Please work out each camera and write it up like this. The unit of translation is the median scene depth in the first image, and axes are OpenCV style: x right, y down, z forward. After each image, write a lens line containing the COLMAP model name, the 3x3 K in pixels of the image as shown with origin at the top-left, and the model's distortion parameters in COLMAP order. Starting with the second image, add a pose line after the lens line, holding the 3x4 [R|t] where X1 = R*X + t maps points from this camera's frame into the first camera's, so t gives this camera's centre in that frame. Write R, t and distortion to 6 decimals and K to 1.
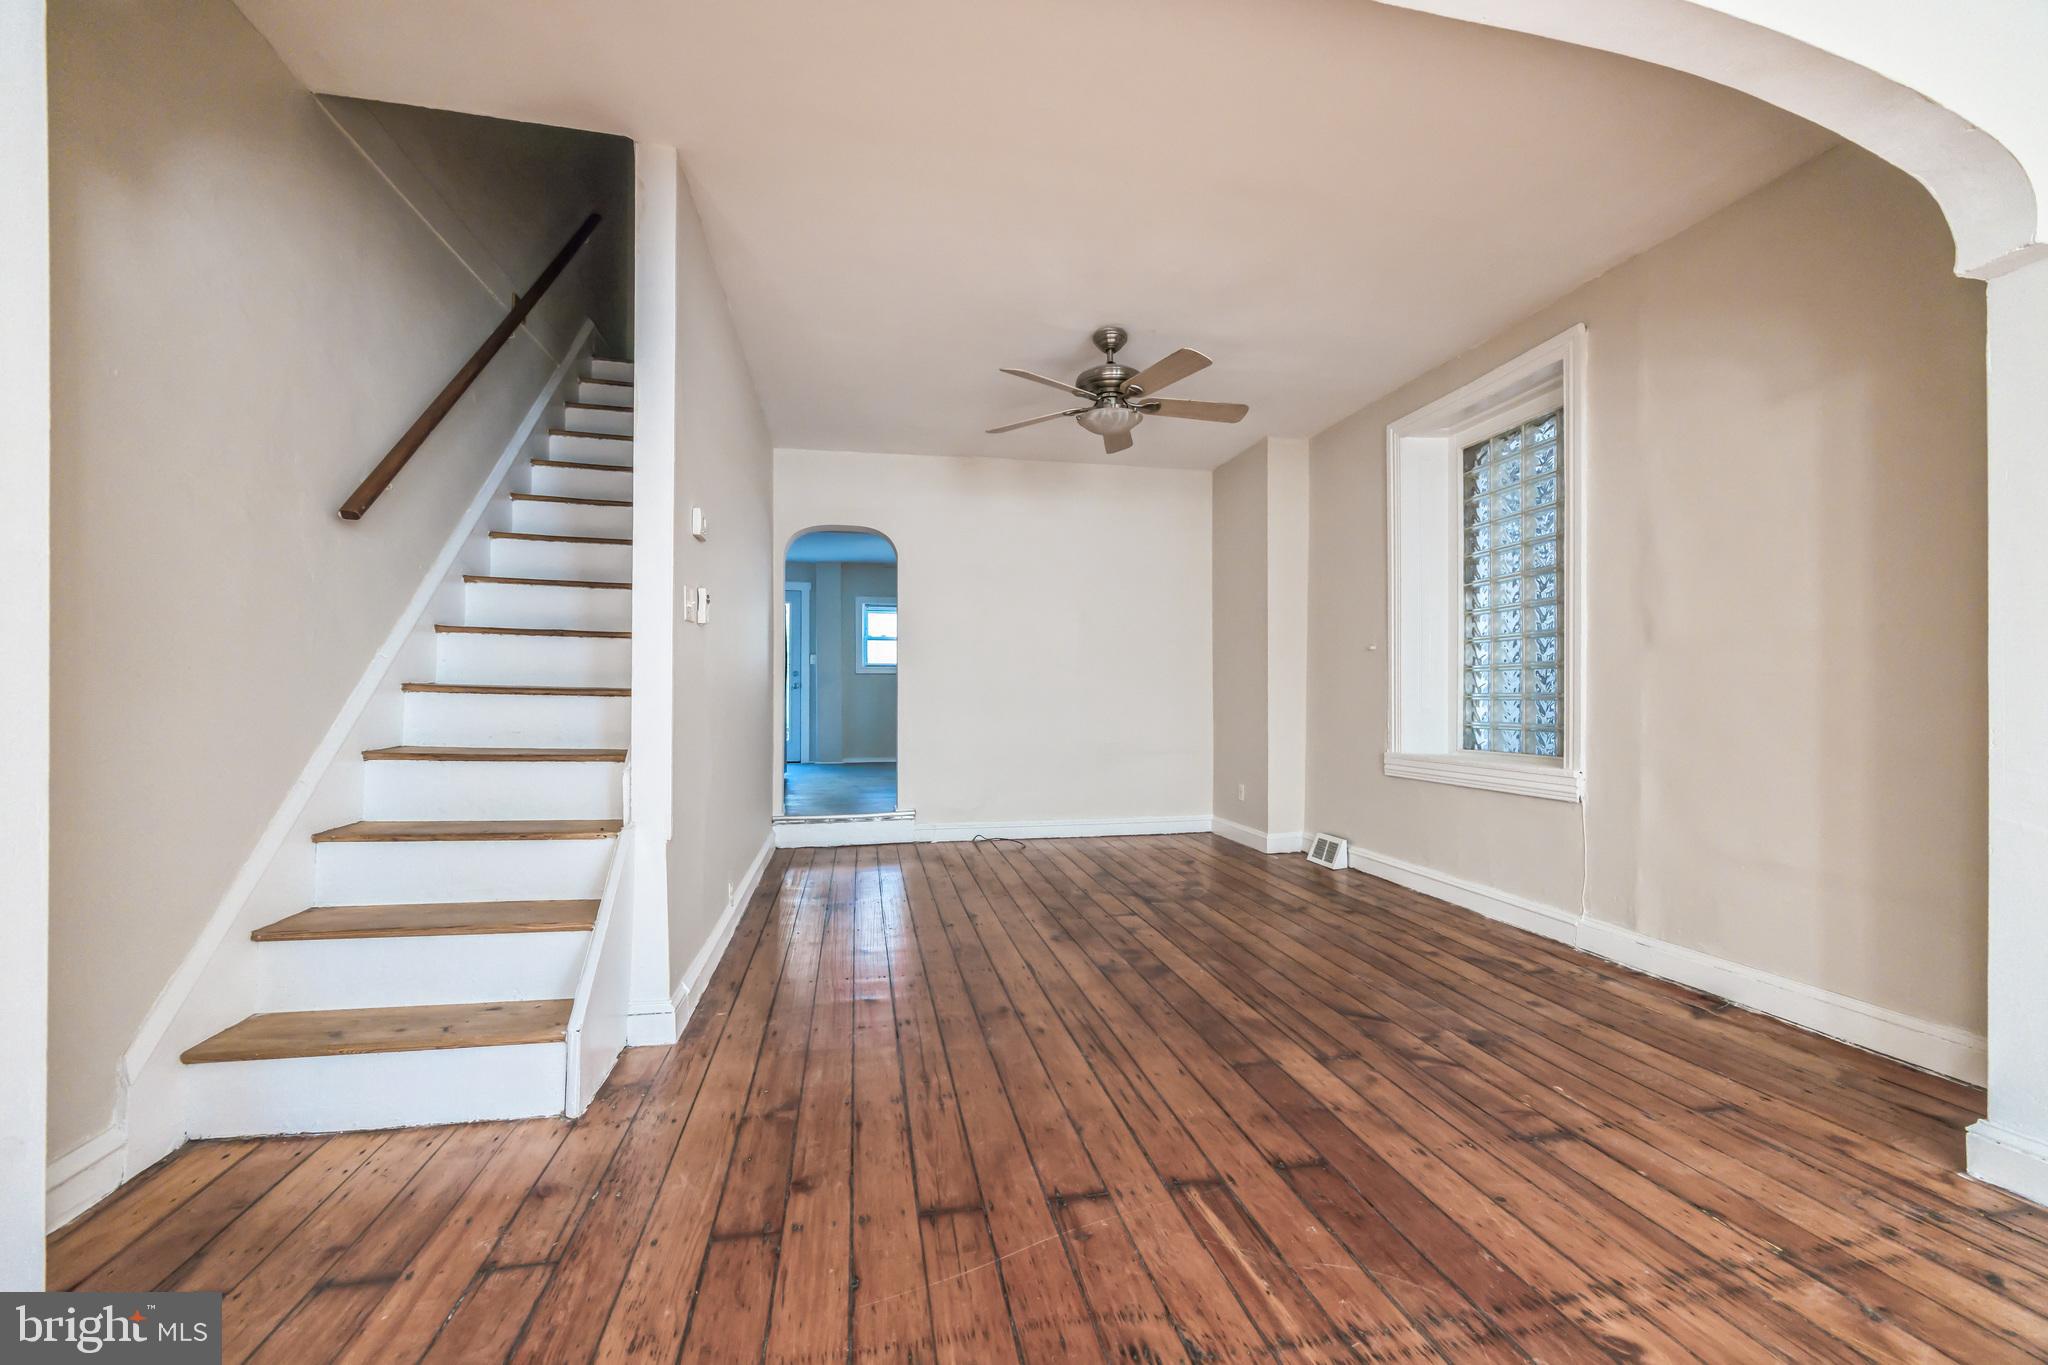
lens RADIAL K [[793.1, 0, 1016.9], [0, 793.1, 693.4], [0, 0, 1]] dist [-0.000179, 0.000075]
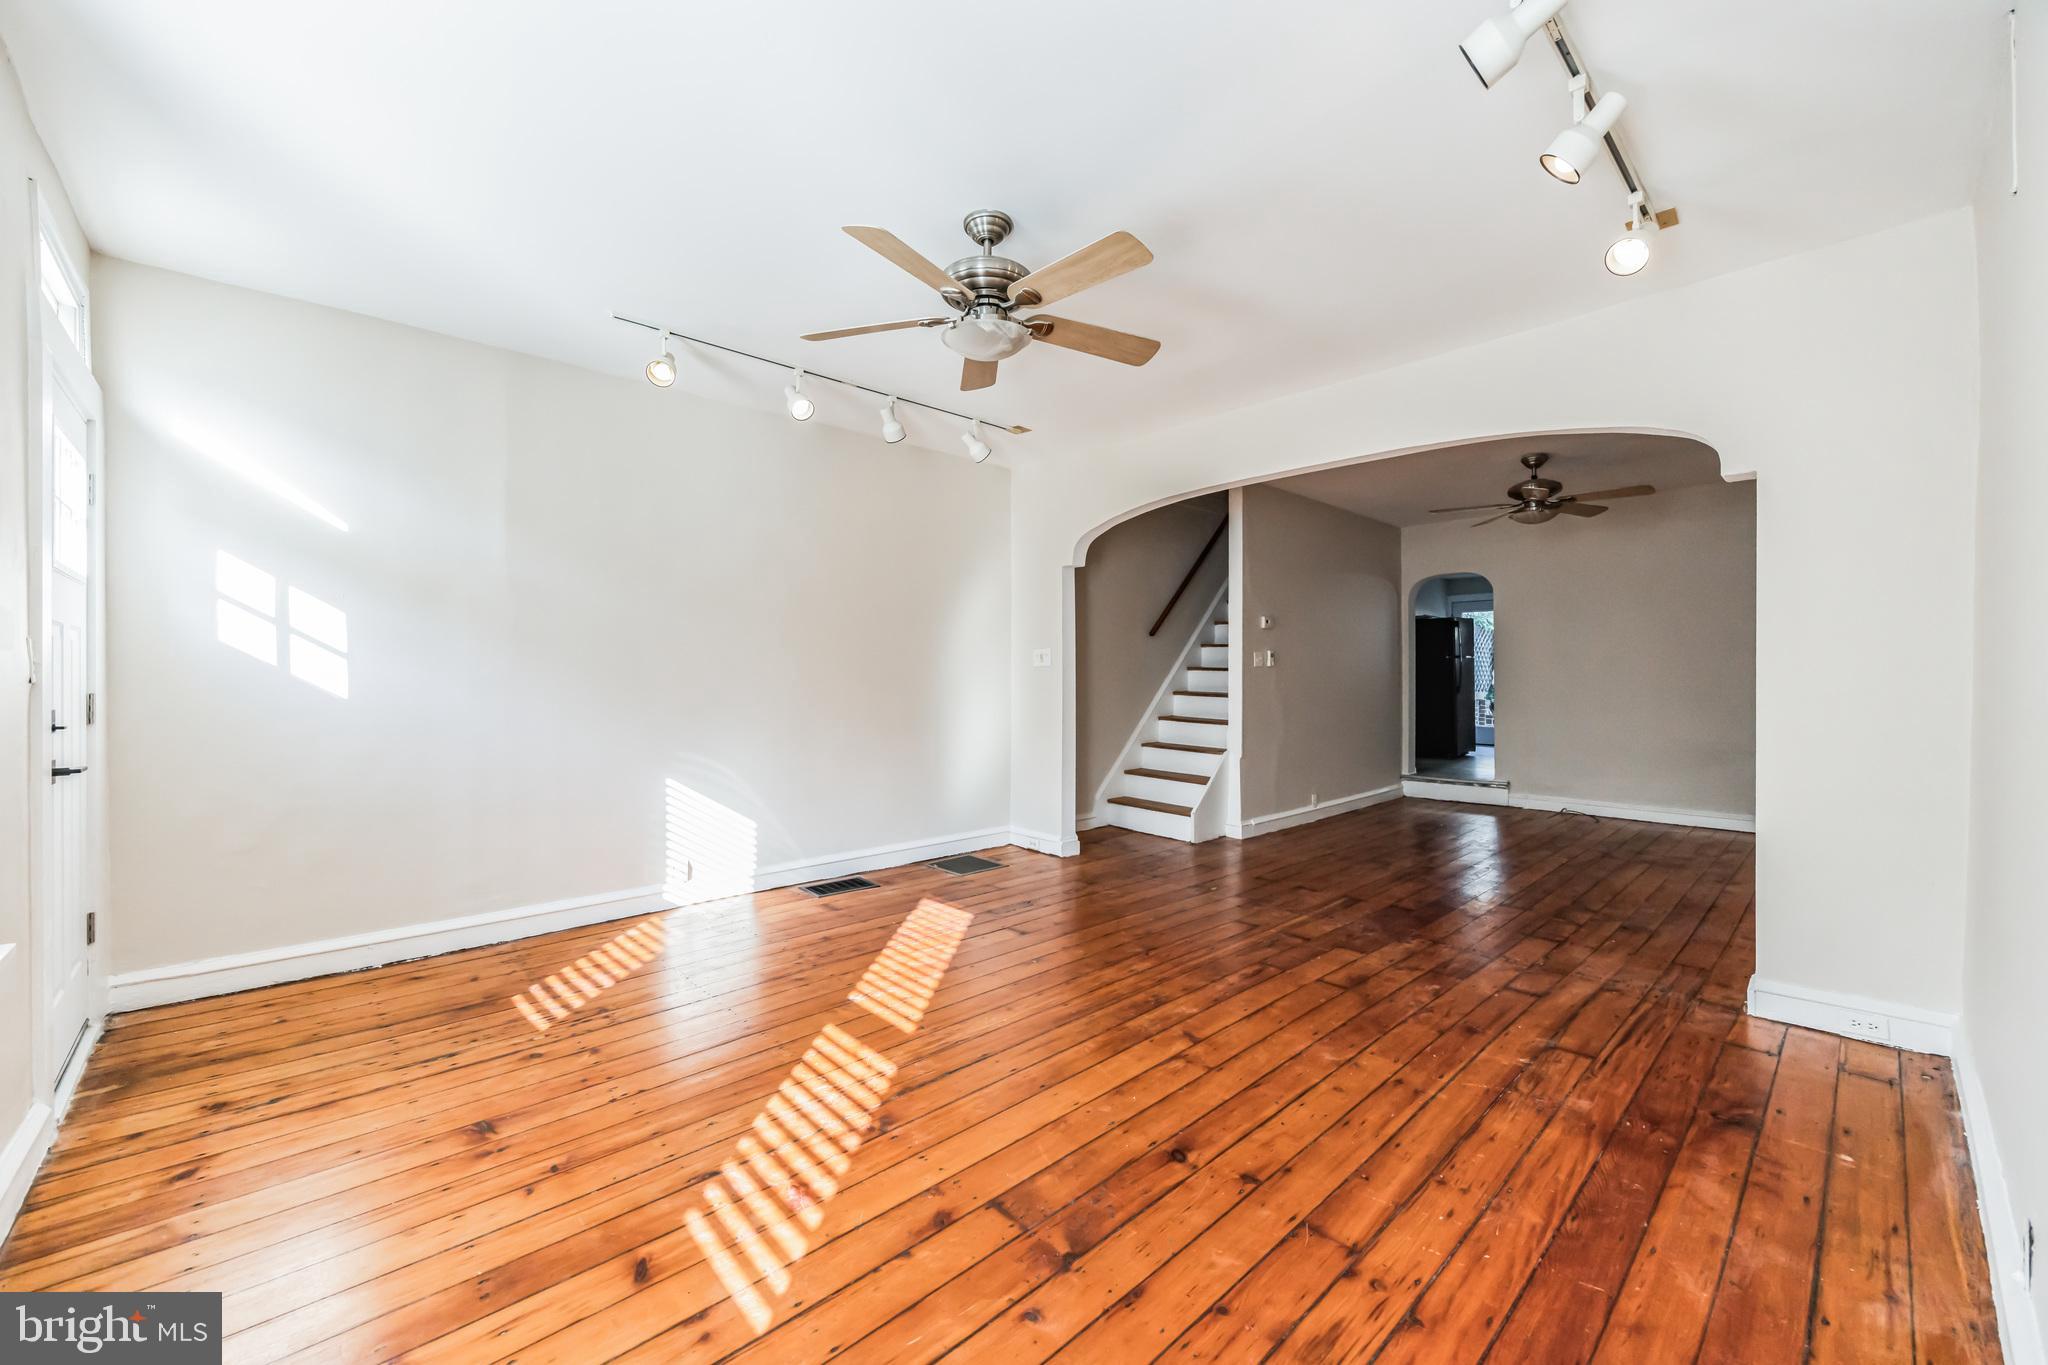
lens RADIAL K [[793.1, 0, 1016.9], [0, 793.1, 693.4], [0, 0, 1]] dist [-0.000179, 0.000075]
pose [[0.521385, 0.017442, -0.853143, 1.167126], [0.003523, 0.999739, 0.022592, -0.065921], [0.853314, -0.014785, 0.521187, -0.790334]]
